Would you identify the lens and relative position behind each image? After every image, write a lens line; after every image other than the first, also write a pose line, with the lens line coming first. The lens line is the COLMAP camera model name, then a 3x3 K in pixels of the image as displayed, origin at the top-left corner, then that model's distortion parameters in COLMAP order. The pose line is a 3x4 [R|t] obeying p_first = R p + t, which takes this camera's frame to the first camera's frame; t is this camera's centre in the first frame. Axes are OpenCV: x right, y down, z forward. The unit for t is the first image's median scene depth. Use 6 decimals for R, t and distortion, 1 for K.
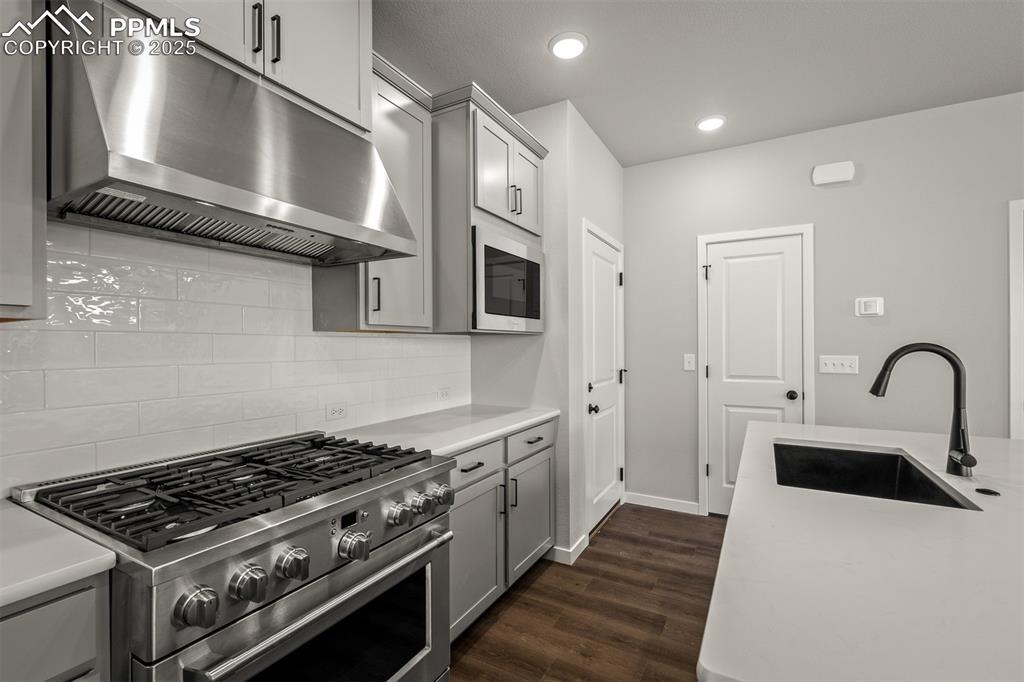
lens RADIAL K [[455.7, 0, 509.1], [0, 455.7, 348.9], [0, 0, 1]] dist [-0.007117, 0.002021]
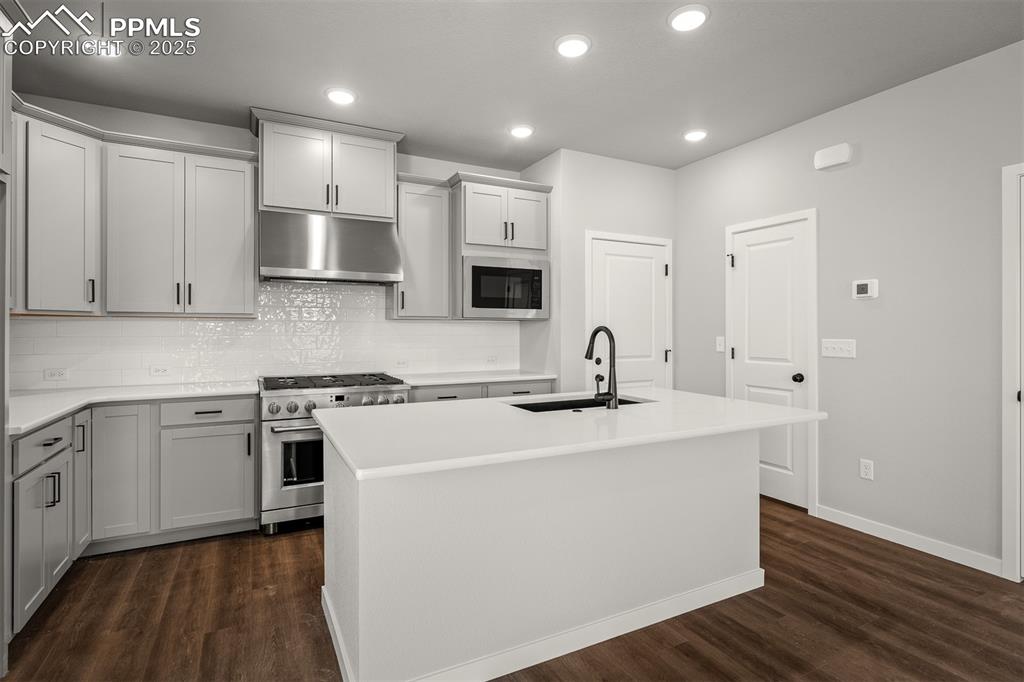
lens RADIAL K [[494.1, 0, 523.0], [0, 494.1, 326.1], [0, 0, 1]] dist [-0.003626, -0.000501]
pose [[0.847302, 0.001965, -0.531107, 0.727757], [-0.008565, 0.999914, -0.009963, 0.002715], [0.531042, 0.012991, 0.847246, -0.278936]]
